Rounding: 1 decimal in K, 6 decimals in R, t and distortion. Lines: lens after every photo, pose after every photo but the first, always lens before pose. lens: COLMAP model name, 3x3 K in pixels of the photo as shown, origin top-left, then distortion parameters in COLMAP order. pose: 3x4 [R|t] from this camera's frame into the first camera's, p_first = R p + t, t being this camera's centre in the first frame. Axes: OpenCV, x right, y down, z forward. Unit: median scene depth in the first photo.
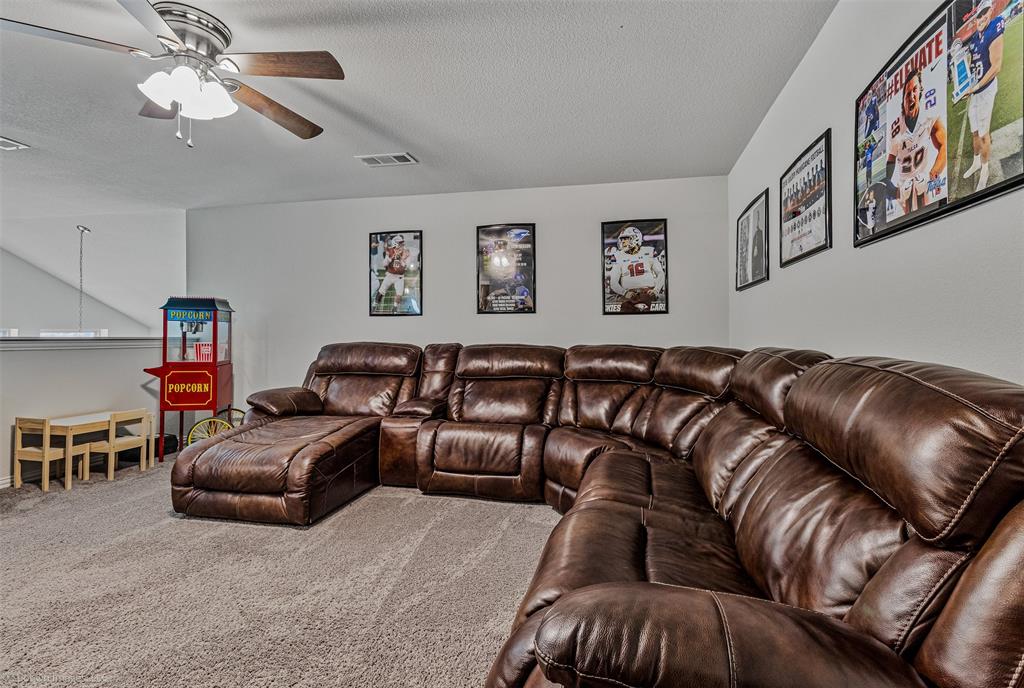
lens RADIAL K [[489.2, 0, 510.2], [0, 489.2, 339.7], [0, 0, 1]] dist [0.002034, 0.000711]
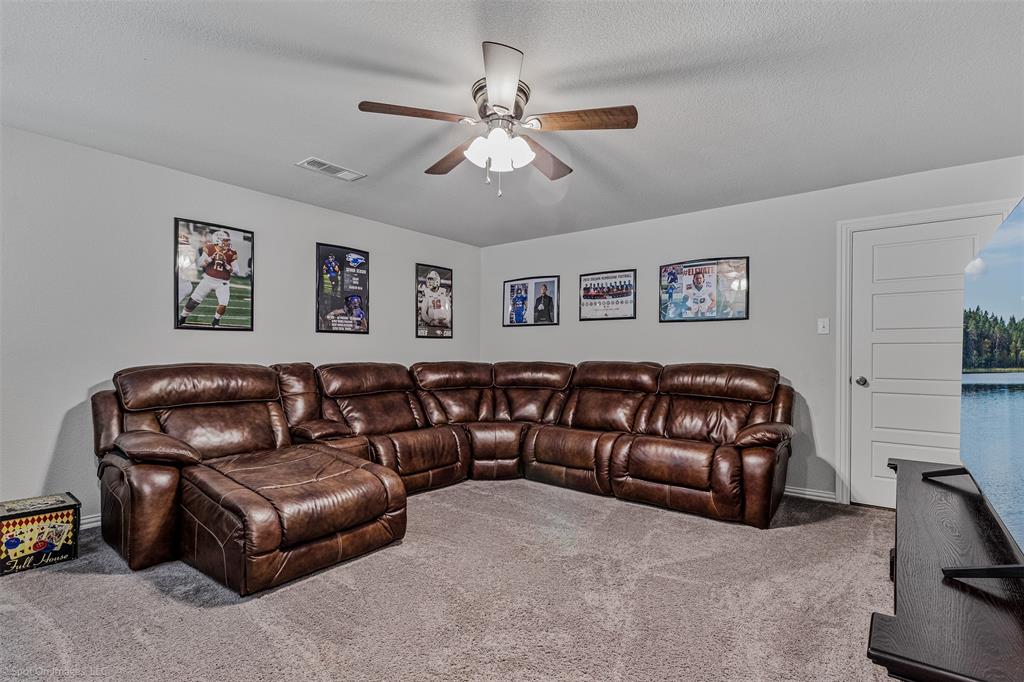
lens RADIAL K [[489.2, 0, 503.9], [0, 489.2, 346.4], [0, 0, 1]] dist [0.002034, 0.000711]
pose [[0.454350, 0.010568, 0.890760, -0.813603], [-0.003814, 0.999944, -0.009918, -0.017805], [-0.890815, 0.001109, 0.454365, 0.241834]]
